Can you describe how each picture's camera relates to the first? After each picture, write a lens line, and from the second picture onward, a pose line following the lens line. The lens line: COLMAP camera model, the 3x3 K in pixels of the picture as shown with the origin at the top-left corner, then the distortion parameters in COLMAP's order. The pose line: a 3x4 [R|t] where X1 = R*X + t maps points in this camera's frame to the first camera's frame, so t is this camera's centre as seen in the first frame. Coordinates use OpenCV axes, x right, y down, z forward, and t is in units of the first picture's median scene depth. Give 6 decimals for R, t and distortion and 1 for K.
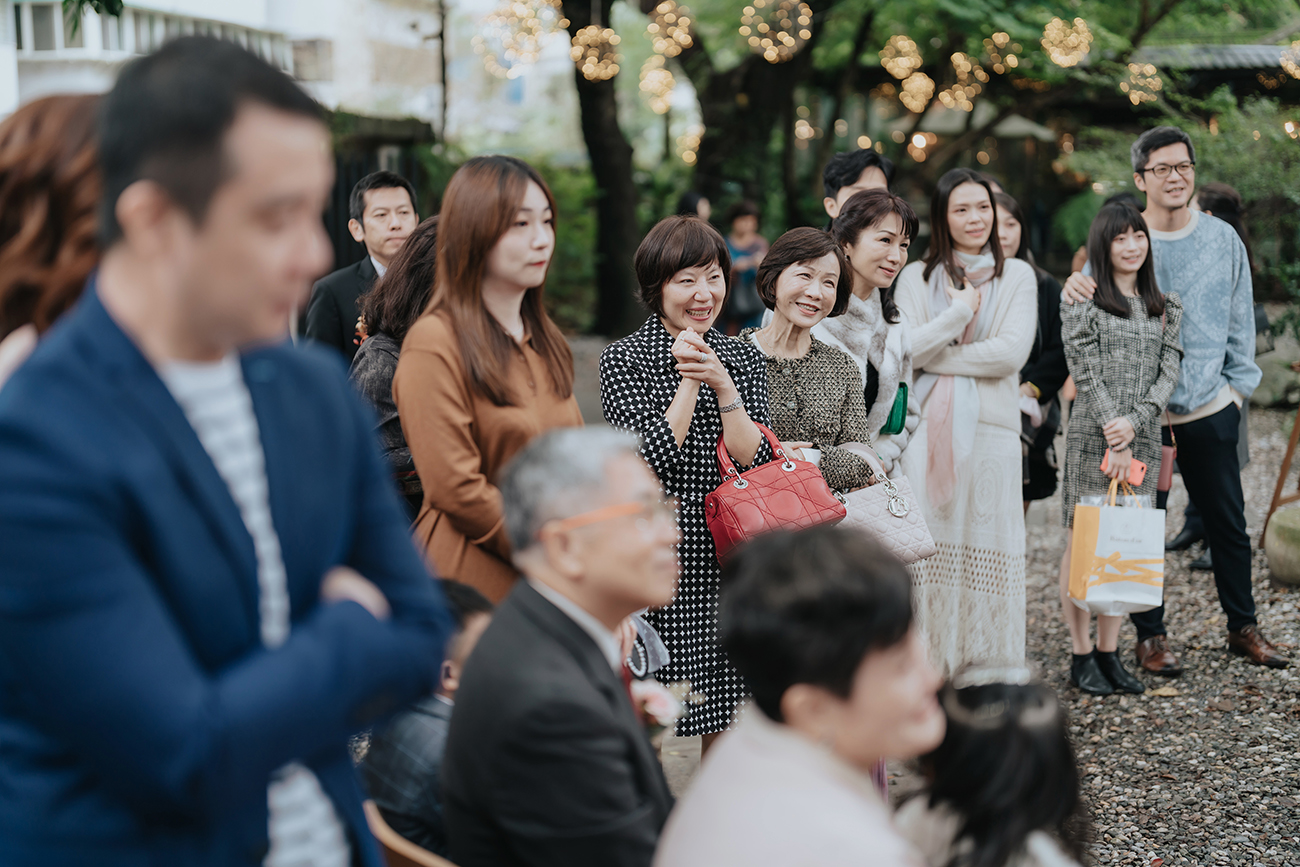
lens RADIAL K [[1830.8, 0, 642.1], [0, 1830.8, 431.6], [0, 0, 1]] dist [0.032921, 0.000000]
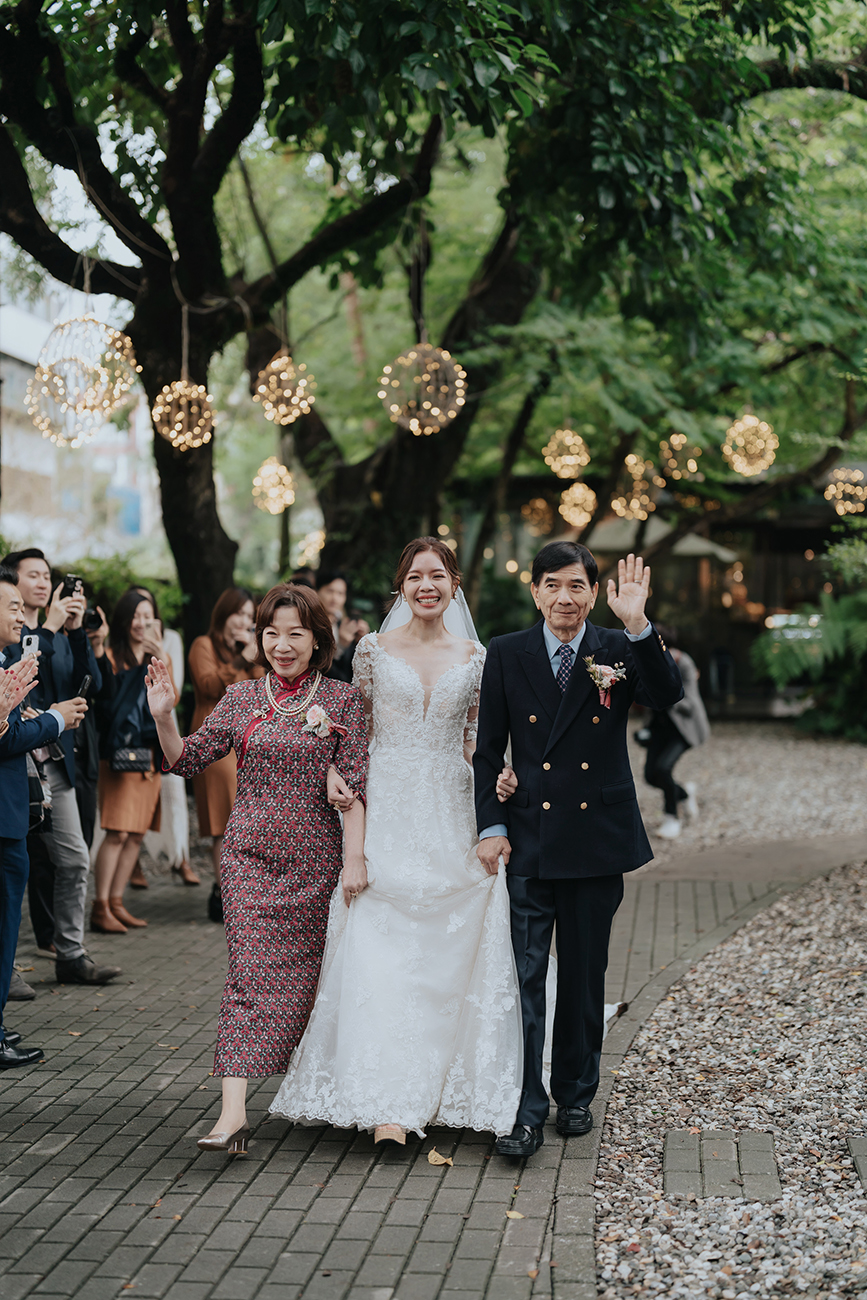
lens RADIAL K [[1830.8, 0, 432.7], [0, 1830.8, 650.9], [0, 0, 1]] dist [0.032921, 0.000000]
pose [[0.995977, 0.012172, 0.088775, 0.008239], [-0.000864, 0.991989, -0.126324, -0.011292], [-0.089601, 0.125739, 0.988009, 0.197431]]
